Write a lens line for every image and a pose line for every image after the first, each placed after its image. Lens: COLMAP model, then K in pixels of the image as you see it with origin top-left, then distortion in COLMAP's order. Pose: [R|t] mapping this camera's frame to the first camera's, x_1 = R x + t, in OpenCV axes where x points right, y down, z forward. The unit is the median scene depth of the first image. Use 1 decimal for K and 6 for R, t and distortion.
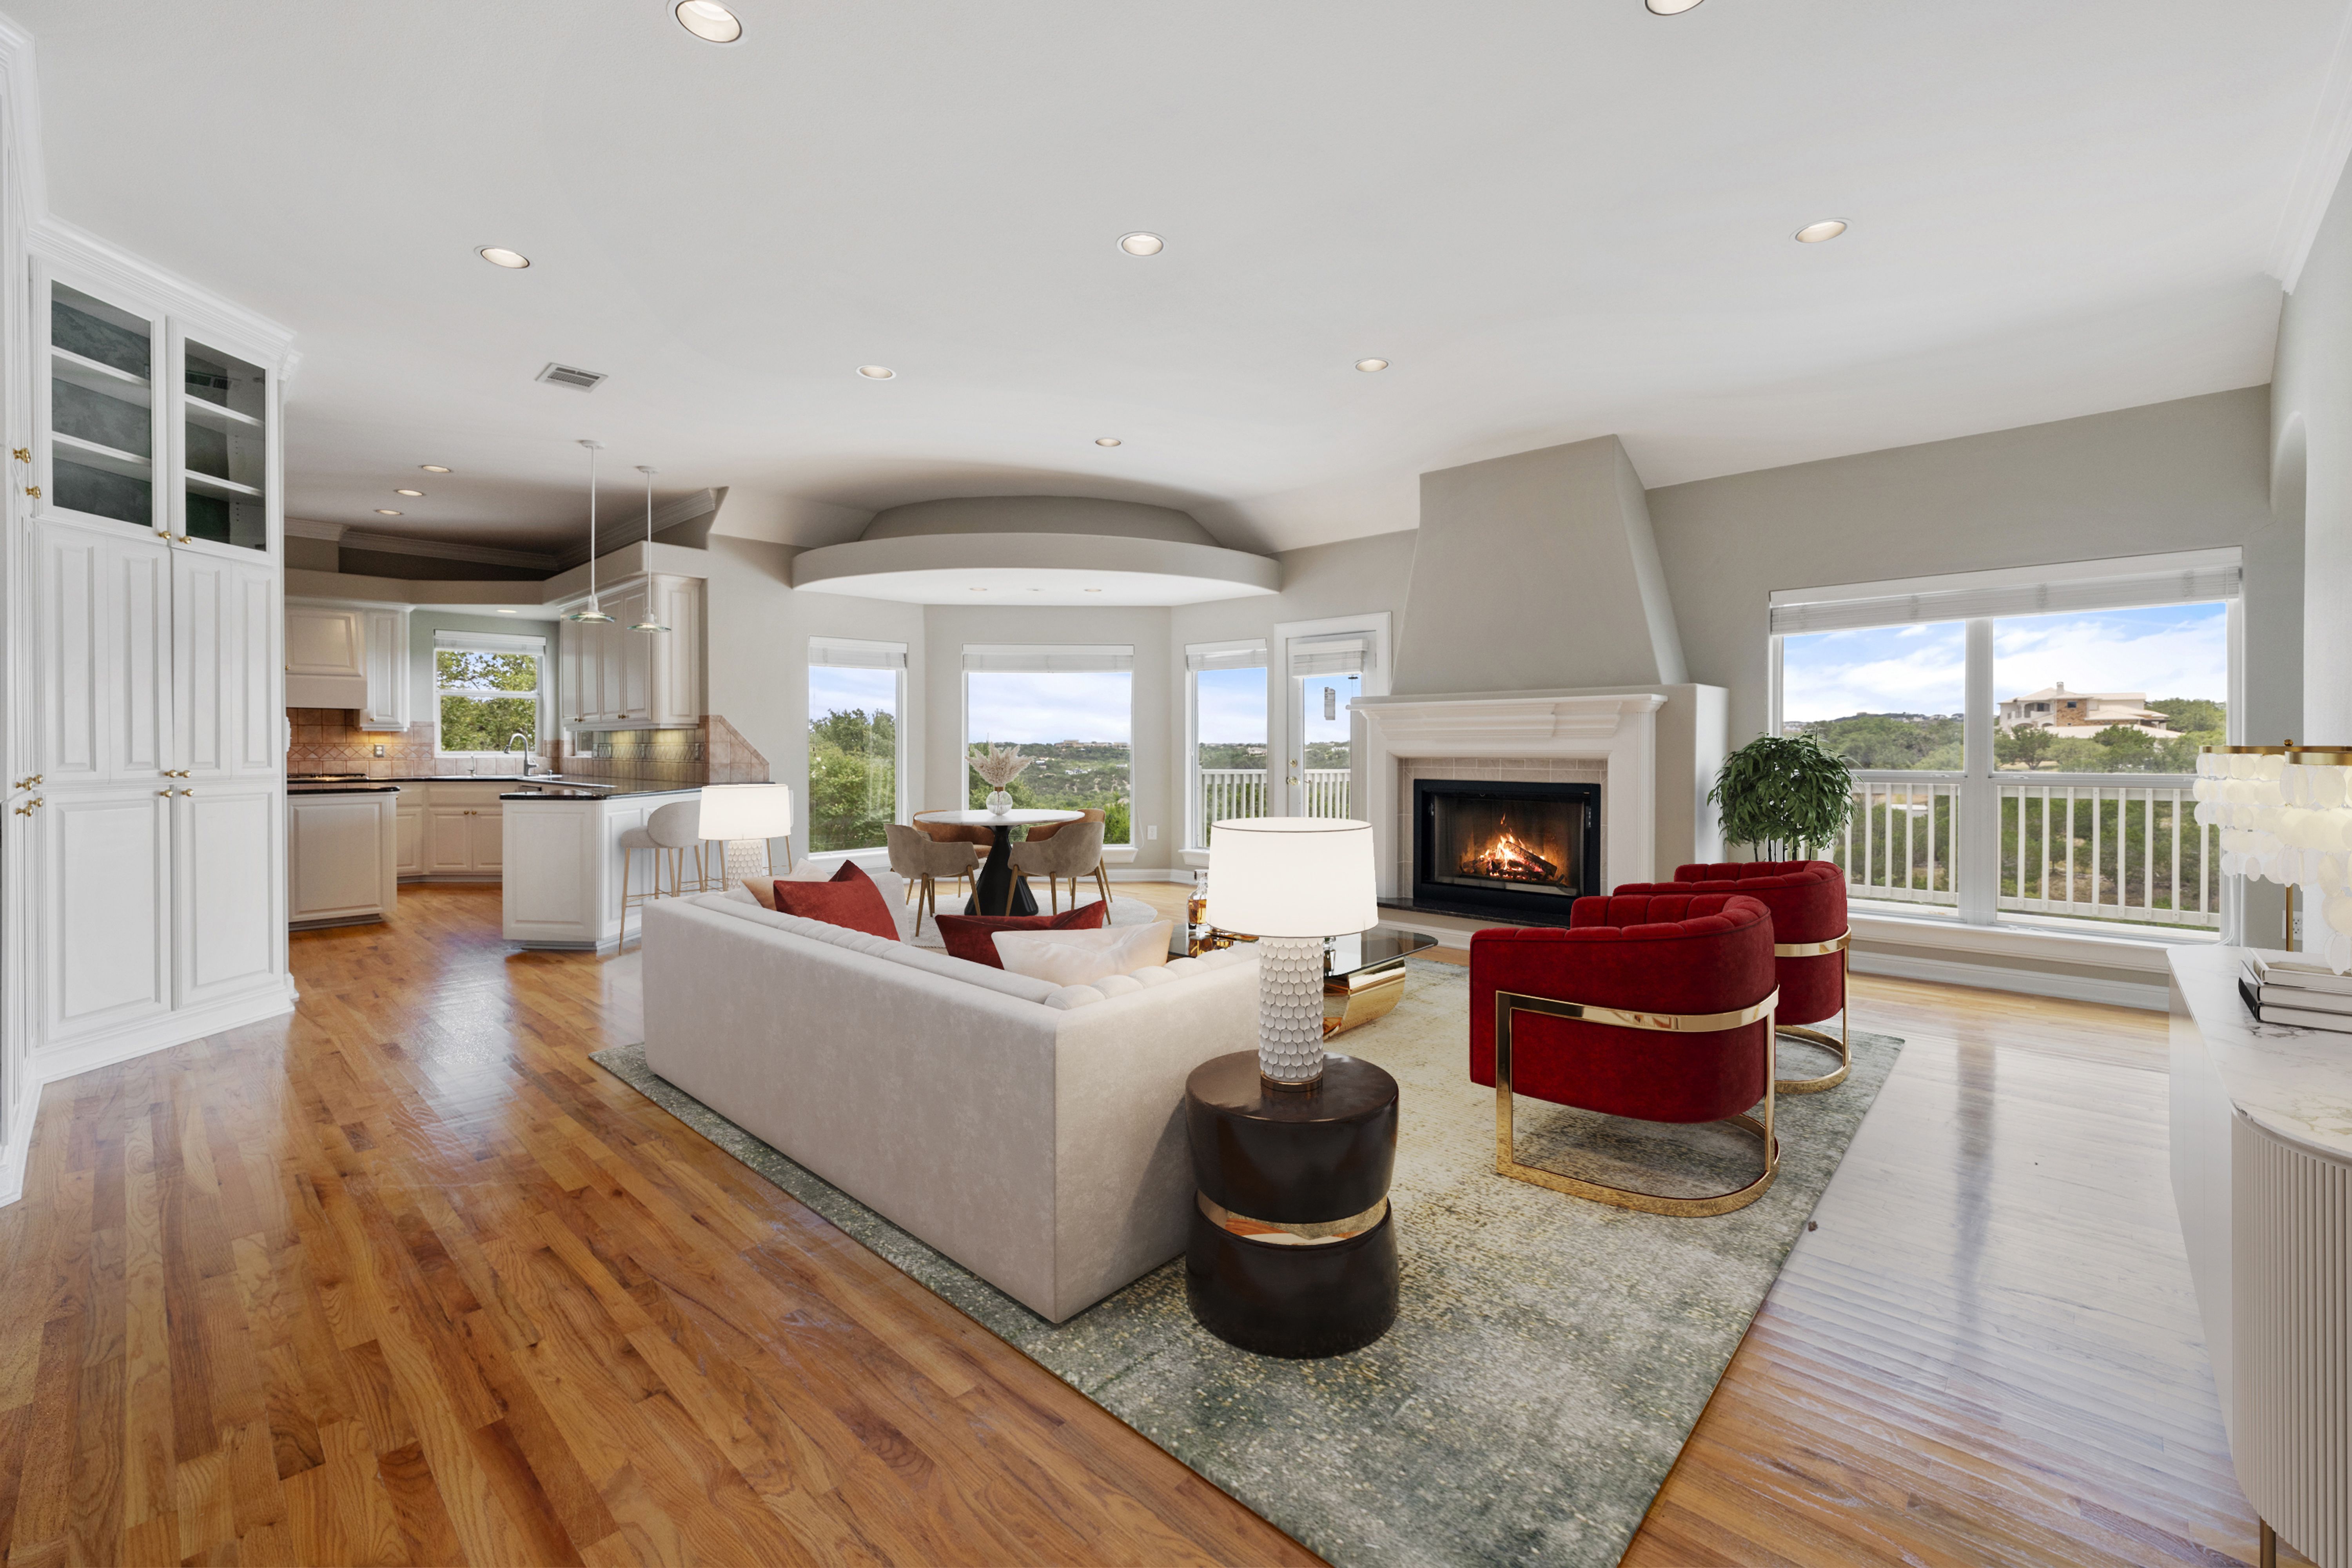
lens RADIAL K [[973.9, 0, 1176.6], [0, 973.9, 750.2], [0, 0, 1]] dist [-0.000709, -0.021874]
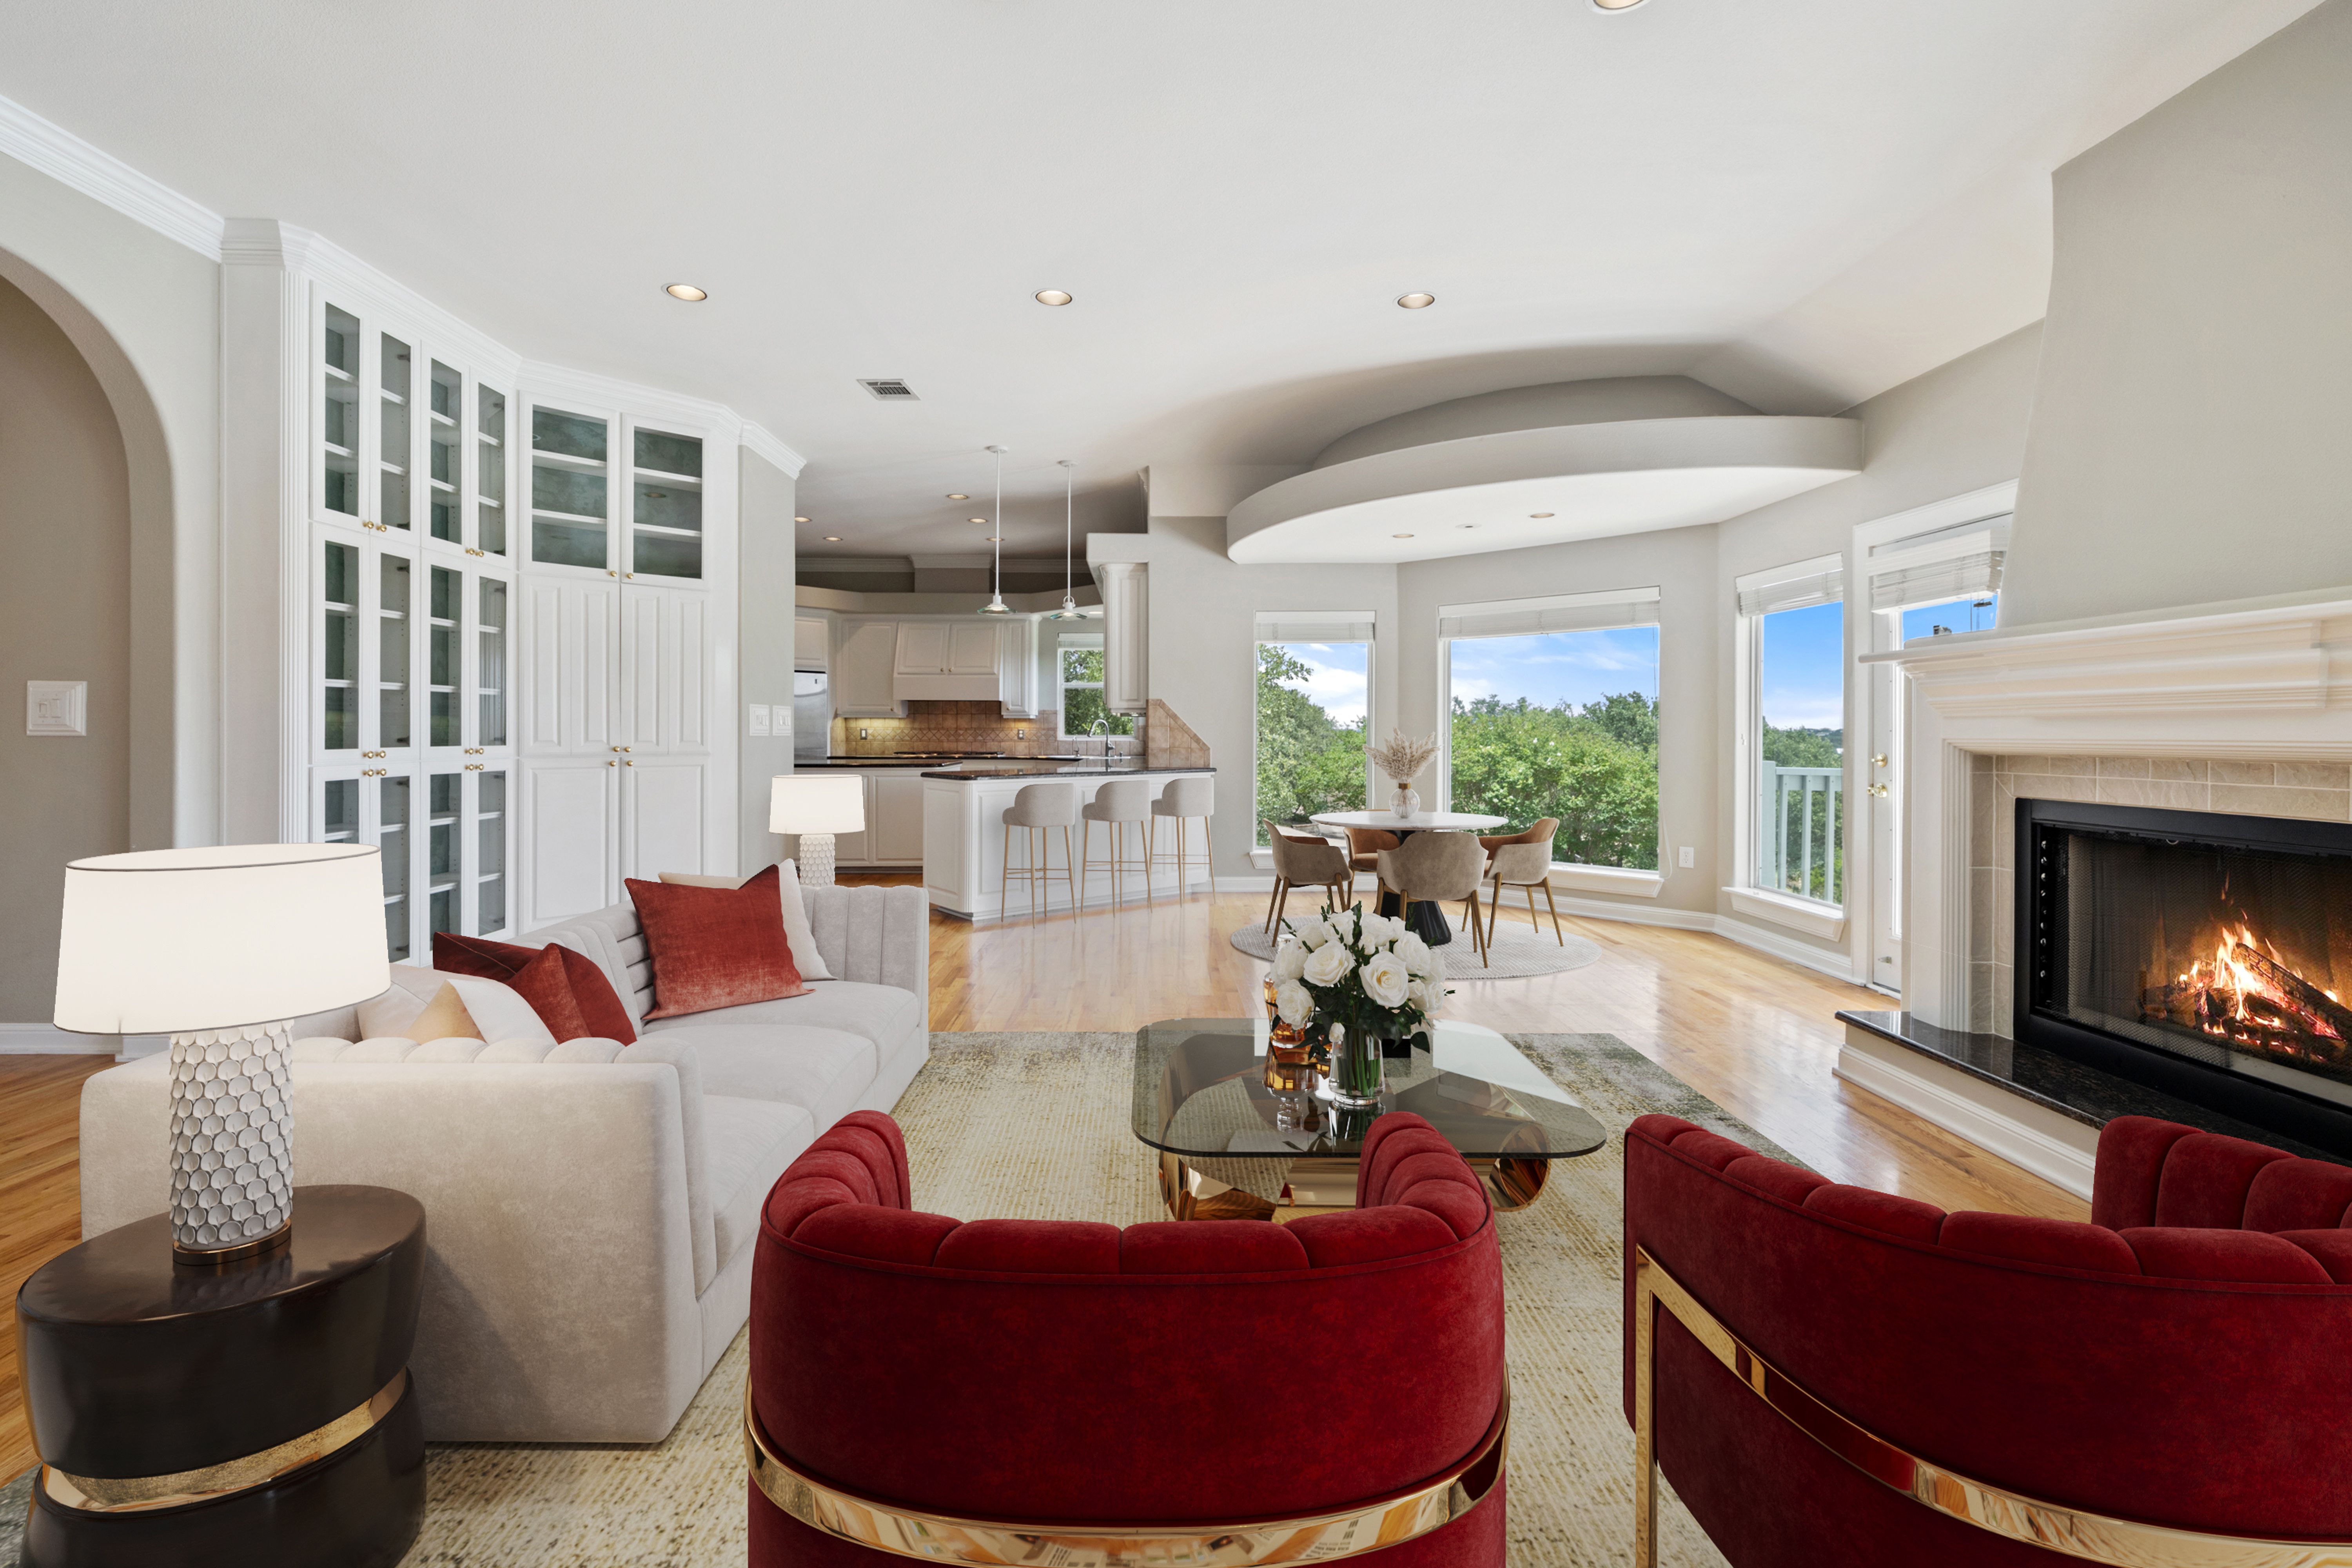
lens RADIAL K [[993.5, 0, 1172.2], [0, 993.5, 739.1], [0, 0, 1]] dist [-0.029751, -0.000051]
pose [[0.691728, 0.006762, -0.722127, 0.274757], [-0.004935, 0.999977, 0.004637, -0.000033], [0.722141, 0.000356, 0.691745, 0.321504]]
